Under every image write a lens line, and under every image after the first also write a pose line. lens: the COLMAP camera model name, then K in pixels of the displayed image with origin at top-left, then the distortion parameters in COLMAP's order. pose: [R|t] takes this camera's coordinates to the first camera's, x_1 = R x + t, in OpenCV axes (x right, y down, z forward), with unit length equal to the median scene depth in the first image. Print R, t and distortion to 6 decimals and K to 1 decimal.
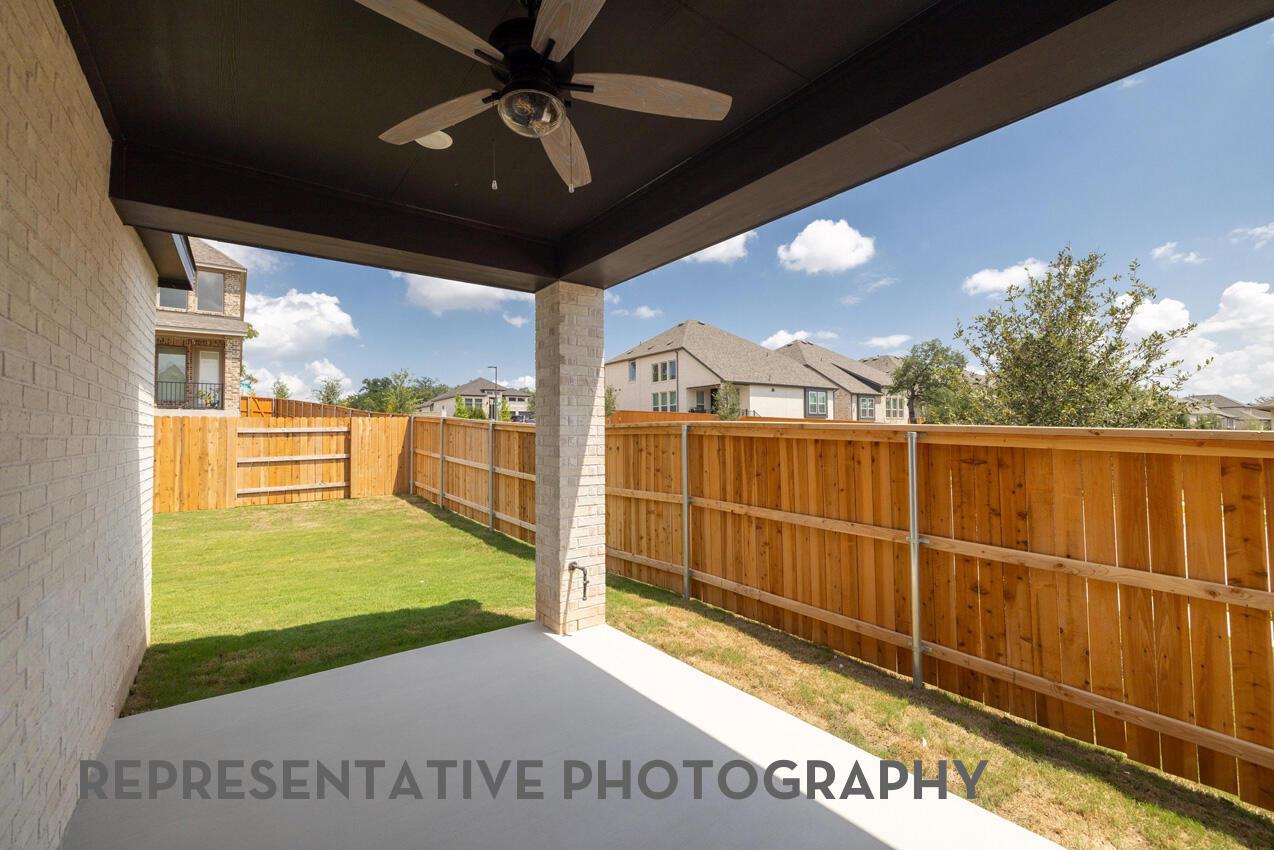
lens RADIAL K [[533.9, 0, 631.0], [0, 533.9, 418.9], [0, 0, 1]] dist [0.007209, -0.003033]
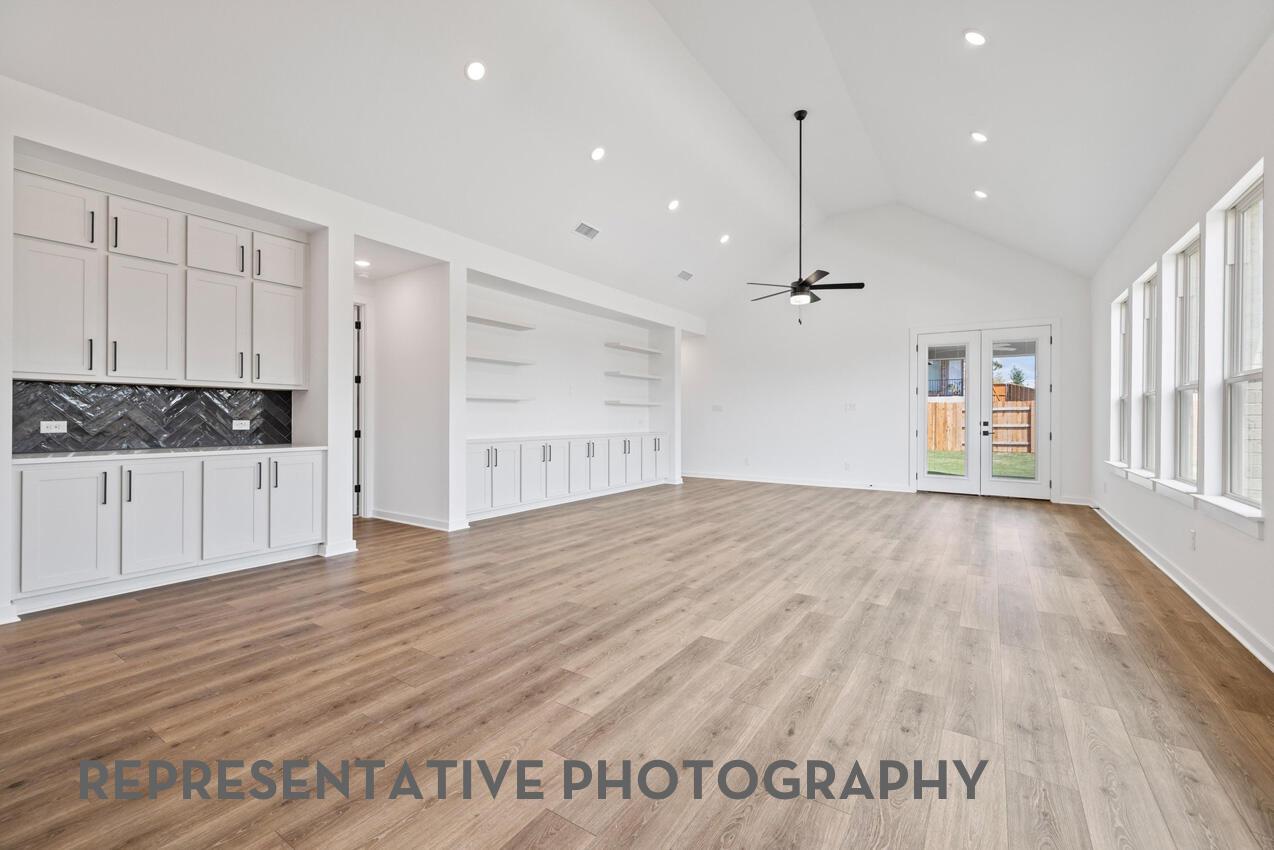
lens RADIAL K [[533.9, 0, 636.5], [0, 533.9, 405.3], [0, 0, 1]] dist [0.007209, -0.003033]
pose [[0.340928, -0.016352, -0.939947, 0.552541], [0.026192, 0.999626, -0.007890, -0.007259], [0.939725, -0.021929, 0.341228, -0.611533]]
